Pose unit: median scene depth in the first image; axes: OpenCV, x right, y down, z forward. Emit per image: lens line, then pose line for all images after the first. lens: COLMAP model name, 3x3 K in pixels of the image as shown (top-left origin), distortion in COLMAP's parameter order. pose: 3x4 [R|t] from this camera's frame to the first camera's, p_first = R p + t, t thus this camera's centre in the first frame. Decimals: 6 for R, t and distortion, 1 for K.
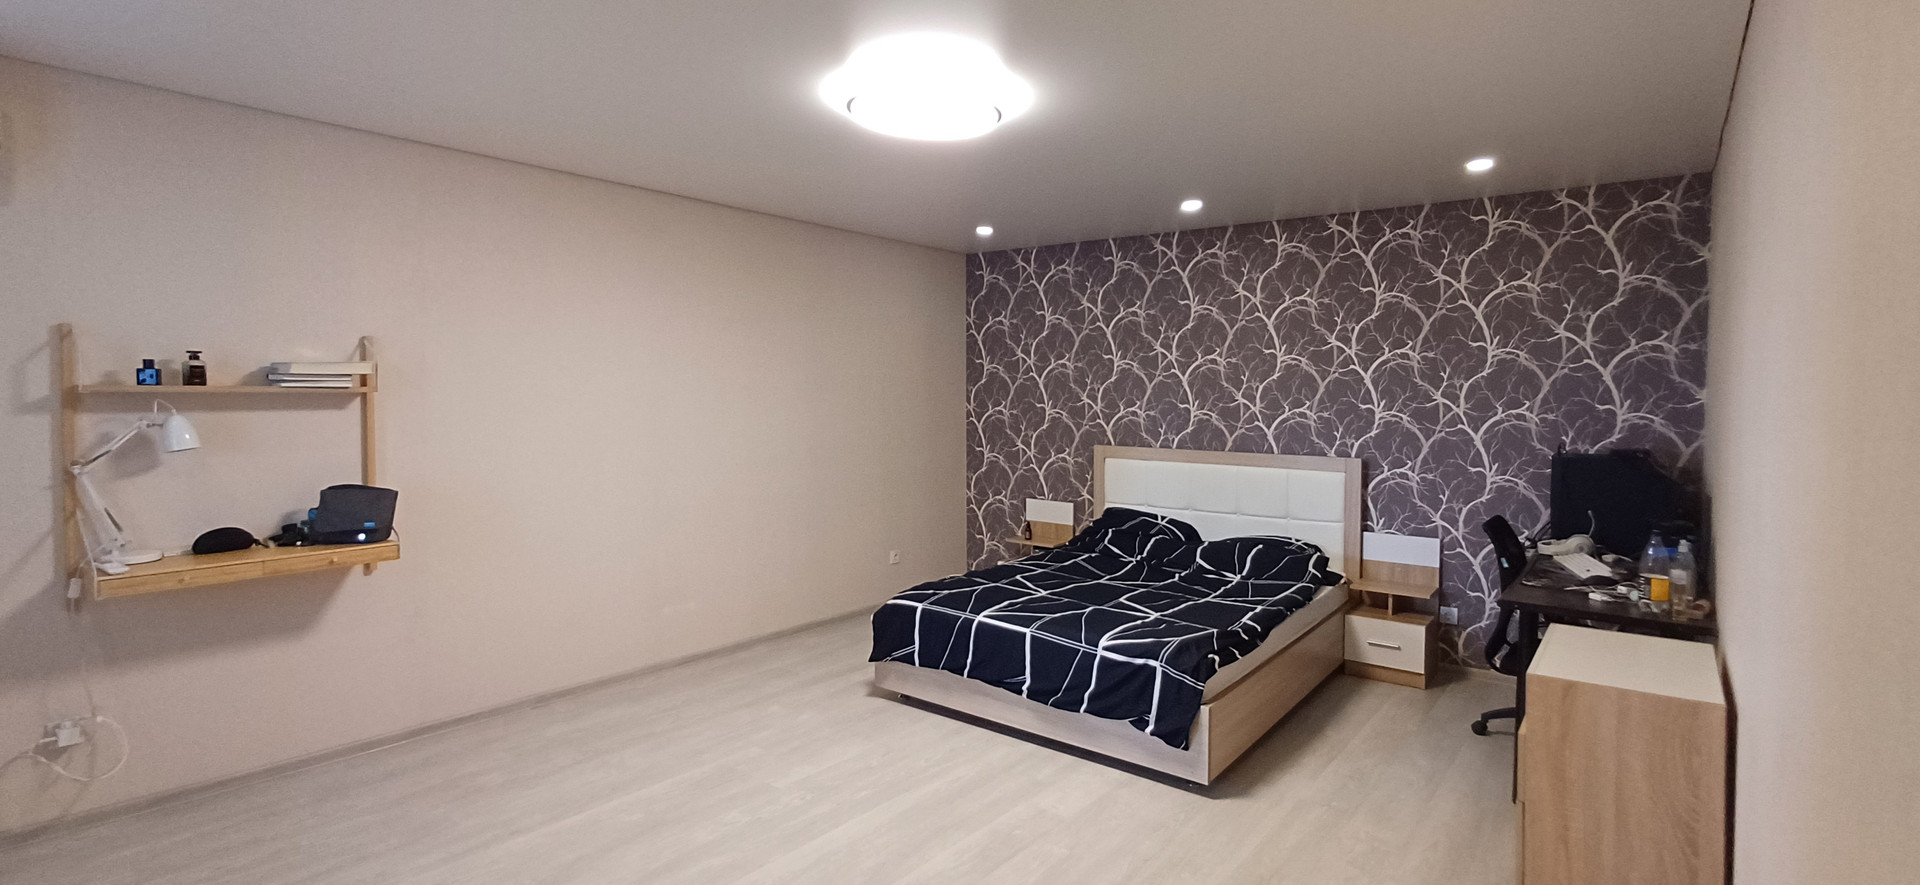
lens RADIAL K [[879.8, 0, 991.9], [0, 879.8, 421.0], [0, 0, 1]] dist [0.000795, -0.002871]
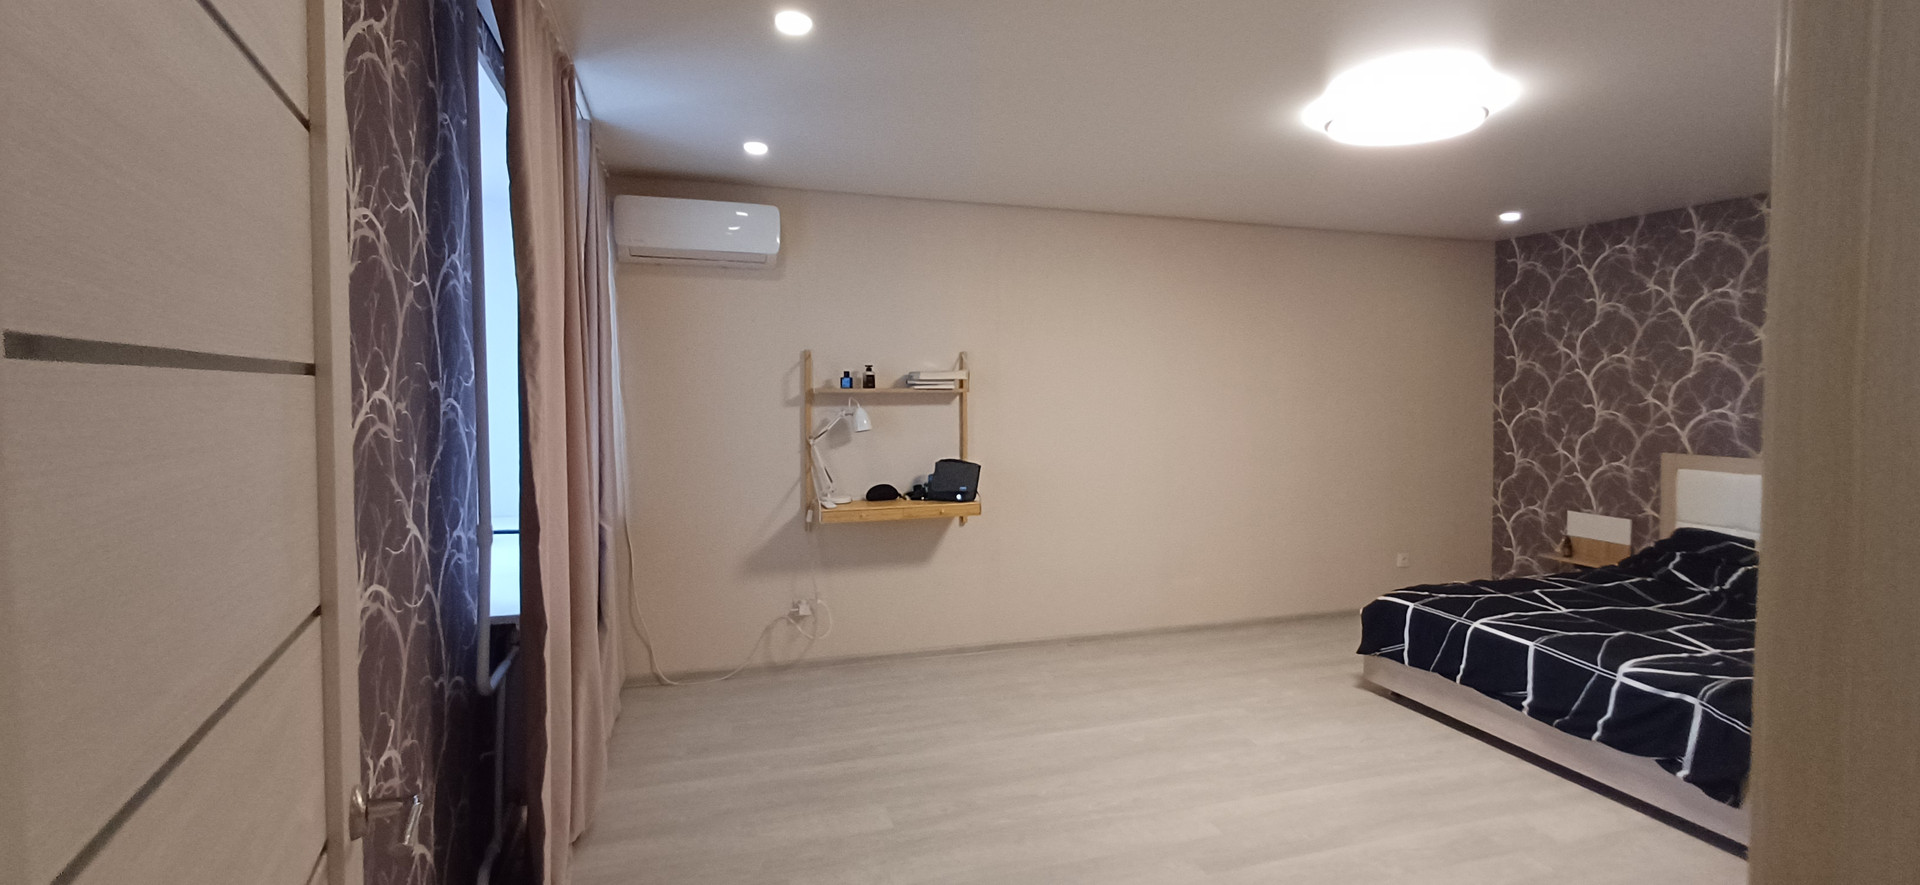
lens RADIAL K [[879.8, 0, 977.9], [0, 879.8, 419.2], [0, 0, 1]] dist [0.000795, -0.002871]
pose [[0.824745, 0.014961, -0.565308, 0.069867], [-0.015924, 0.999868, 0.003230, 0.003657], [0.565281, 0.006338, 0.824874, -0.097769]]
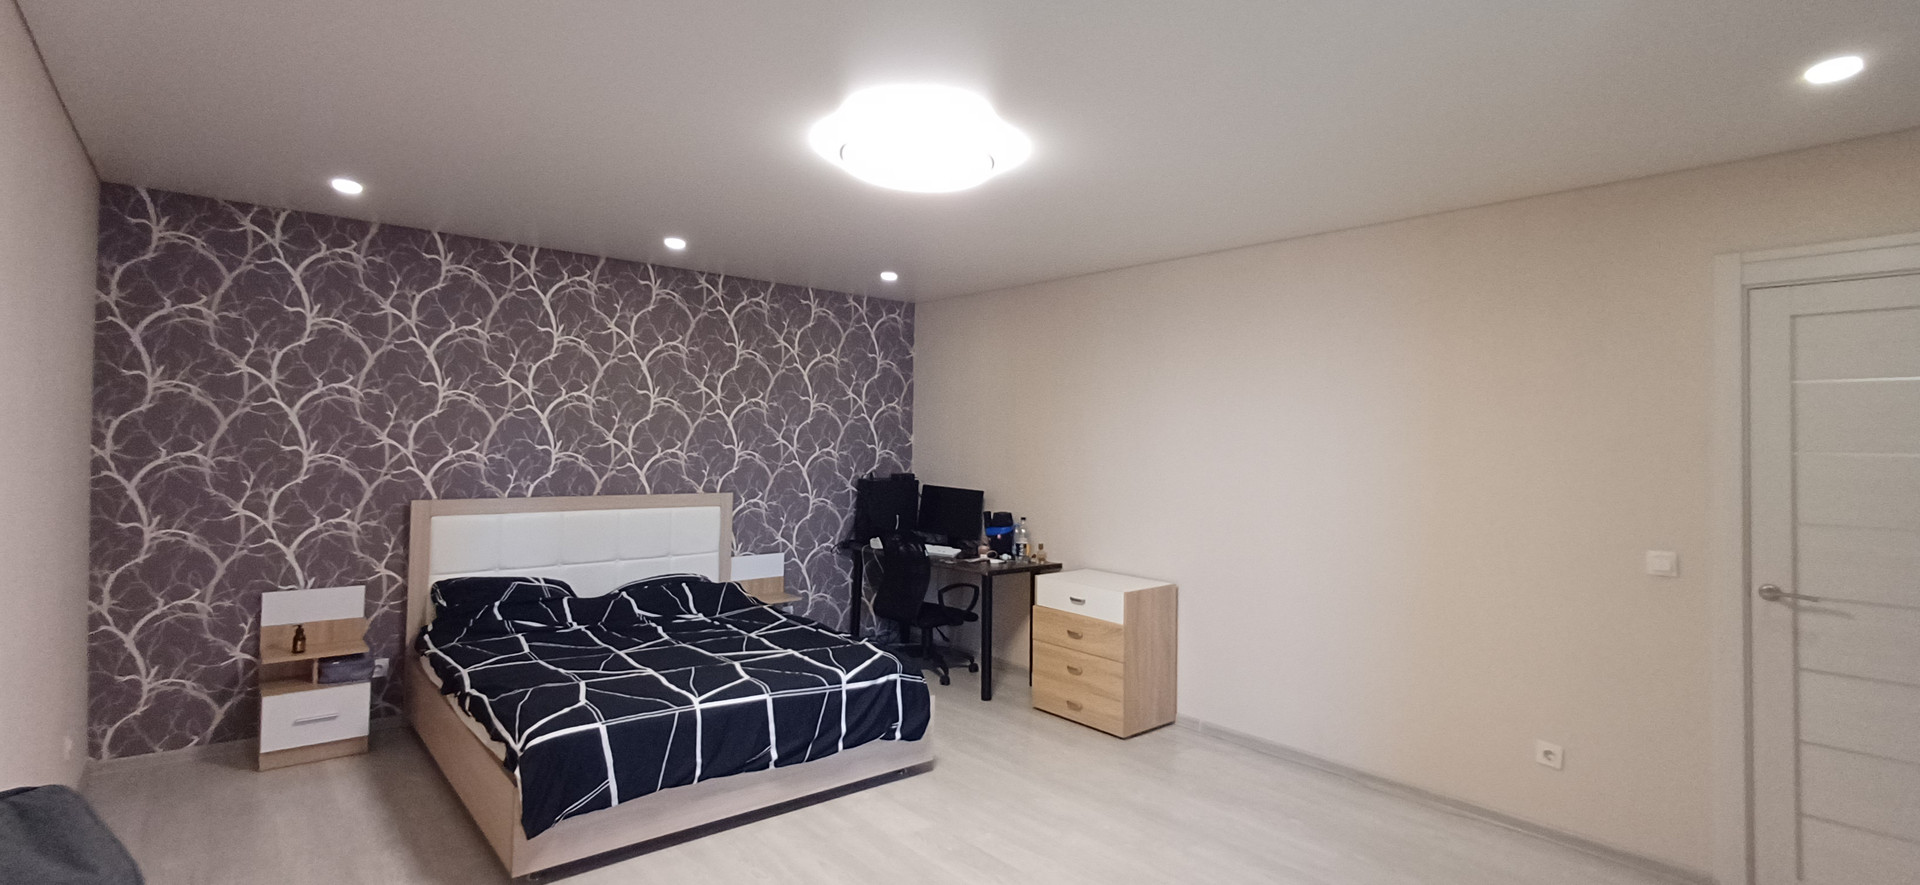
lens RADIAL K [[879.8, 0, 966.1], [0, 879.8, 427.6], [0, 0, 1]] dist [0.000795, -0.002871]
pose [[0.201108, 0.016619, 0.979428, -0.703891], [0.021298, 0.999546, -0.021334, -0.011720], [-0.979338, 0.025151, 0.200663, 0.526778]]
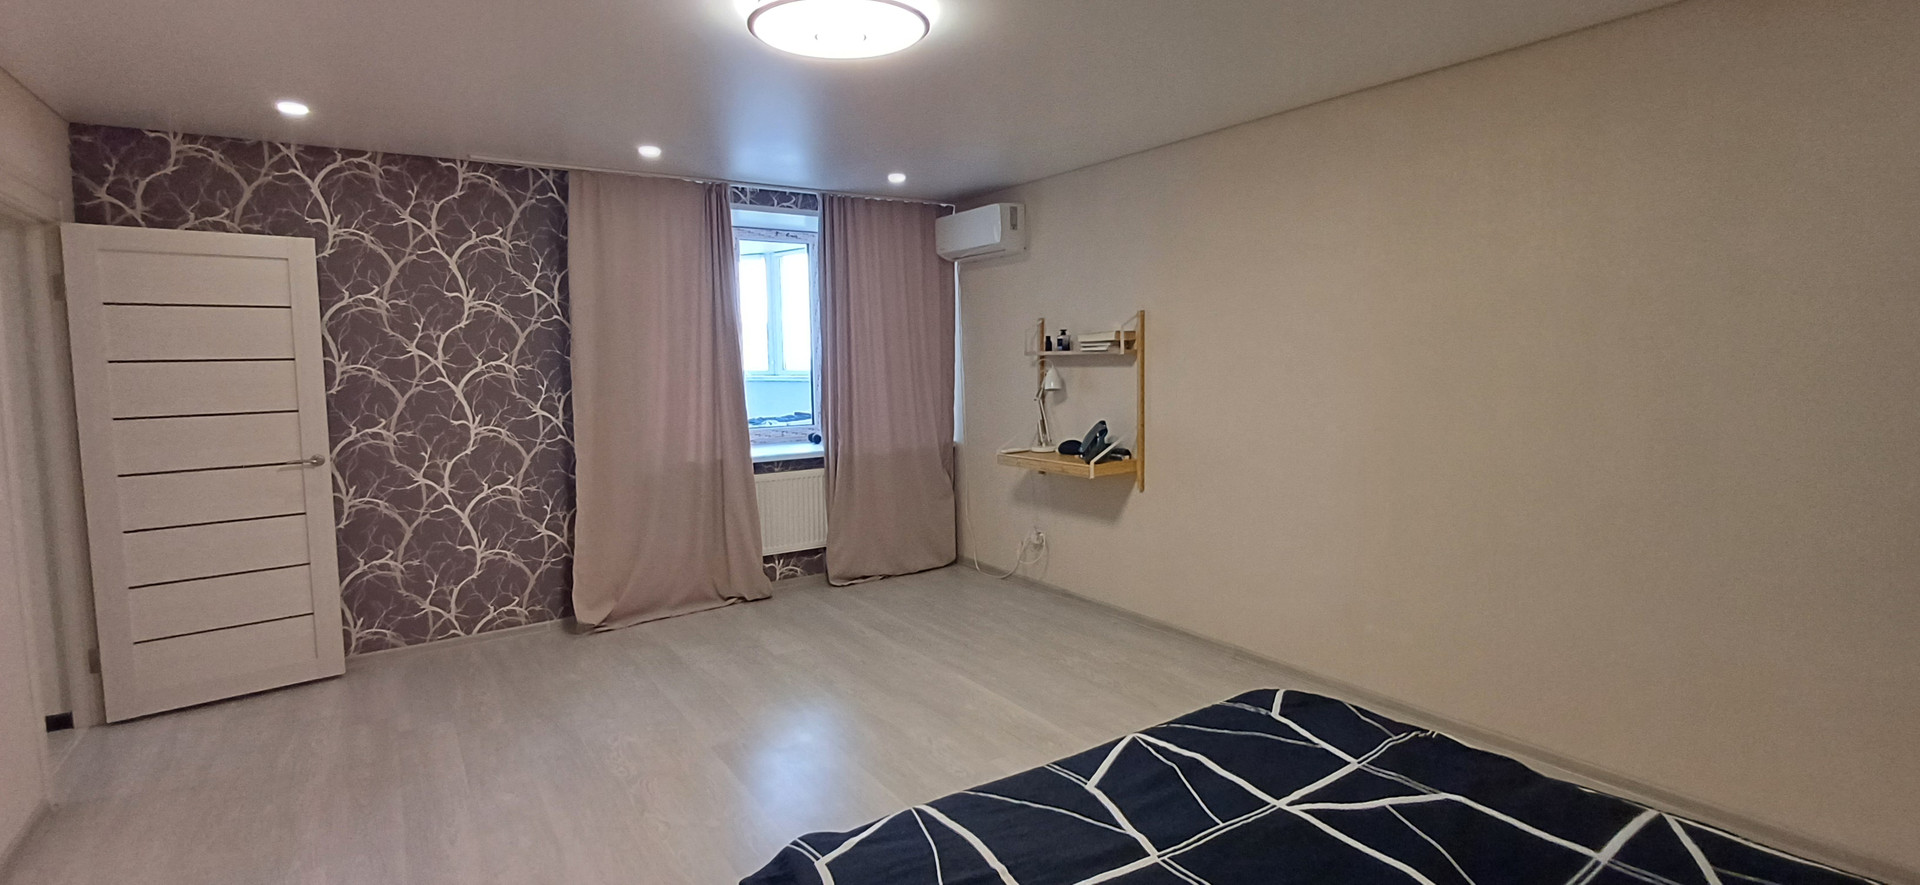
lens RADIAL K [[879.8, 0, 971.0], [0, 879.8, 424.2], [0, 0, 1]] dist [0.000795, -0.002871]
pose [[-0.299854, 0.067623, -0.951585, 0.516687], [-0.016861, 0.996953, 0.076160, -0.018400], [0.953836, 0.038881, -0.297800, 0.955205]]
